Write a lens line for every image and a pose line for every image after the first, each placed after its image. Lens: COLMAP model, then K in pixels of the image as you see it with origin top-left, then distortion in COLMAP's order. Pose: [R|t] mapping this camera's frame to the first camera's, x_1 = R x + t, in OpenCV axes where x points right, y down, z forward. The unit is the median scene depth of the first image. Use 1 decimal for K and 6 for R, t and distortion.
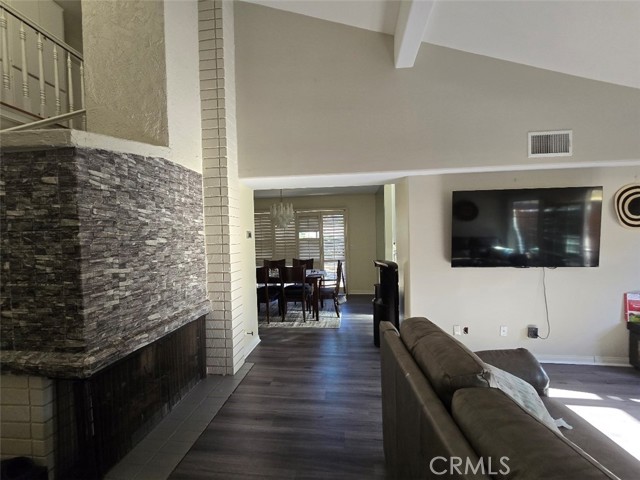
lens RADIAL K [[260.5, 0, 318.4], [0, 260.5, 243.6], [0, 0, 1]] dist [-0.002918, 0.000143]
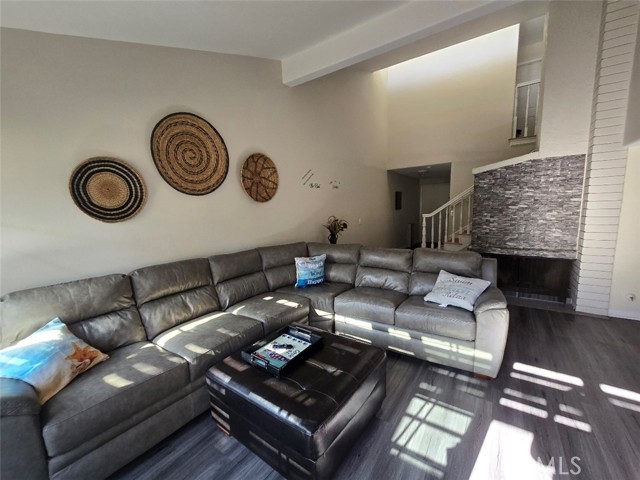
lens RADIAL K [[260.5, 0, 318.4], [0, 260.5, 243.6], [0, 0, 1]] dist [-0.002918, 0.000143]
pose [[-0.482858, 0.147876, -0.863123, 3.546948], [0.016092, 0.986971, 0.160092, -0.137785], [0.875551, 0.063412, -0.478946, 1.252419]]
